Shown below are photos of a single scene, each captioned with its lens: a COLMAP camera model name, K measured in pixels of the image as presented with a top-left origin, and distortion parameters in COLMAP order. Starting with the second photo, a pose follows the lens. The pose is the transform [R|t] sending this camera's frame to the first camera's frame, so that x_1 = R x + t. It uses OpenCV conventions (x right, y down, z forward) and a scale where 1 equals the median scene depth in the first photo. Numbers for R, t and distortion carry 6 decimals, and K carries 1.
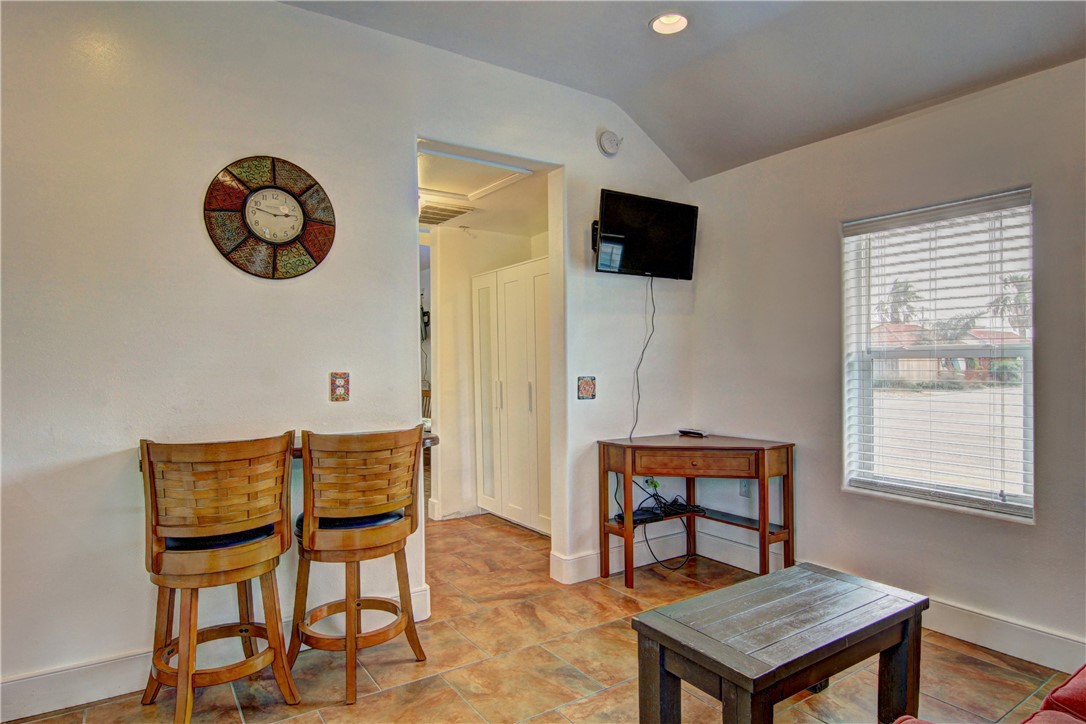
lens RADIAL K [[613.4, 0, 545.0], [0, 613.4, 366.7], [0, 0, 1]] dist [-0.013250, -0.006819]
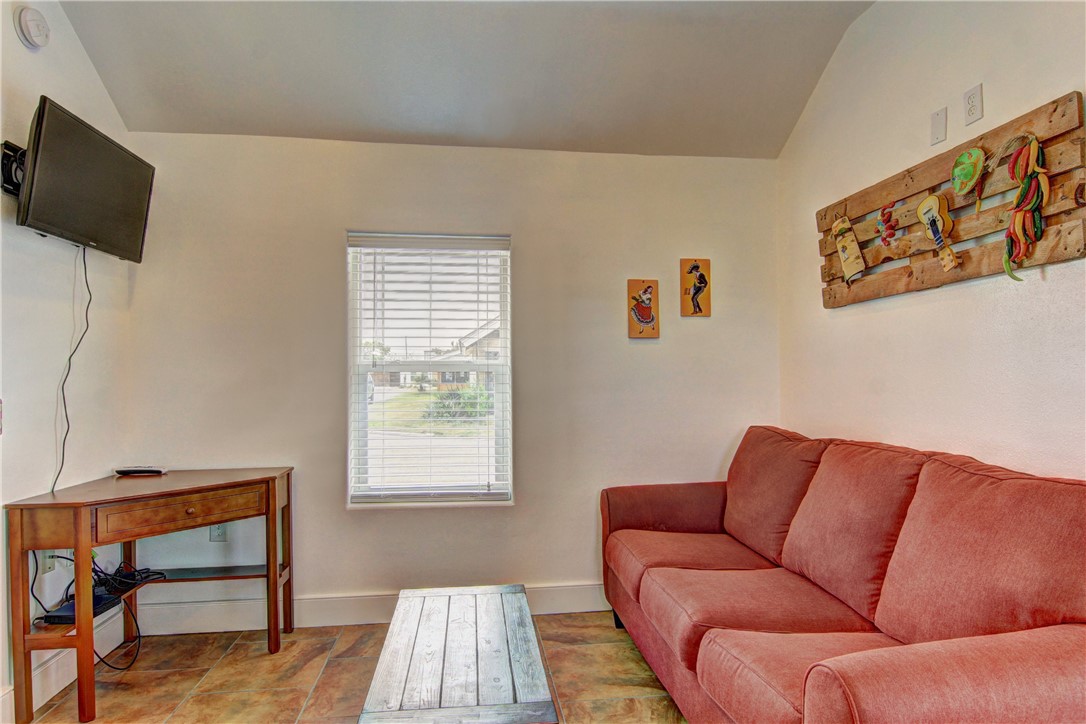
lens RADIAL K [[613.4, 0, 550.7], [0, 613.4, 365.7], [0, 0, 1]] dist [-0.013250, -0.006819]
pose [[0.439301, 0.015590, 0.898204, -0.226577], [0.004542, 0.999798, -0.019575, -0.002290], [-0.898328, 0.012679, 0.439142, 0.271475]]
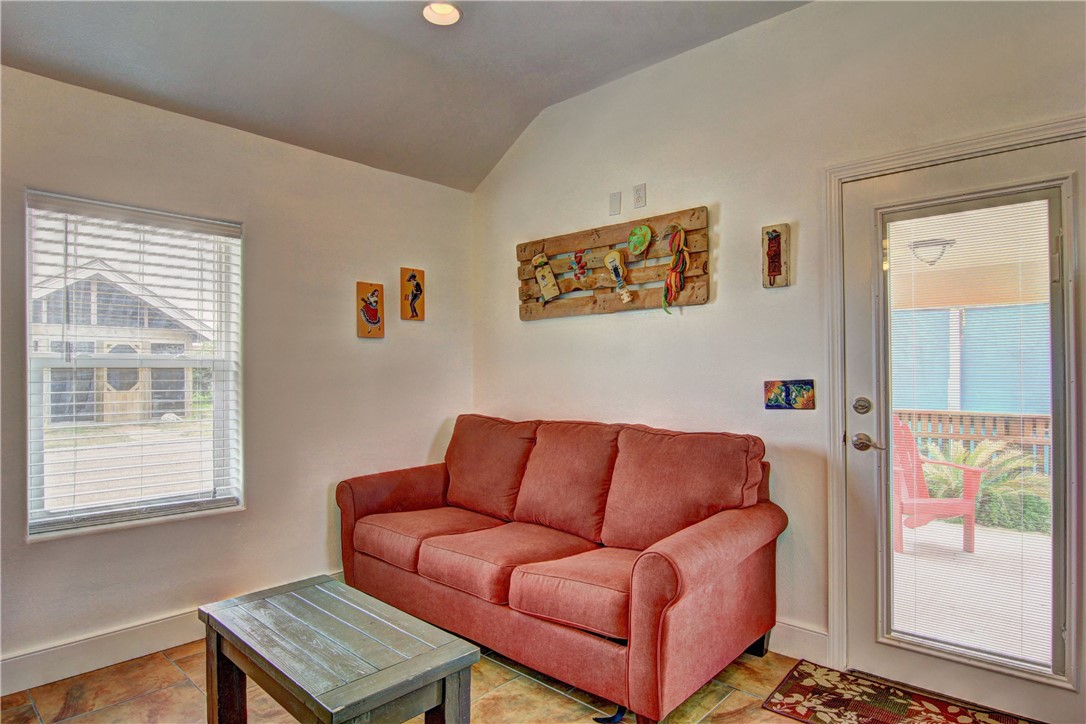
lens RADIAL K [[613.4, 0, 546.6], [0, 613.4, 364.4], [0, 0, 1]] dist [-0.013250, -0.006819]
pose [[-0.251385, 0.015212, 0.967768, -0.374518], [0.005002, 0.999884, -0.014418, -0.001978], [-0.967874, 0.001216, -0.251432, 0.537553]]
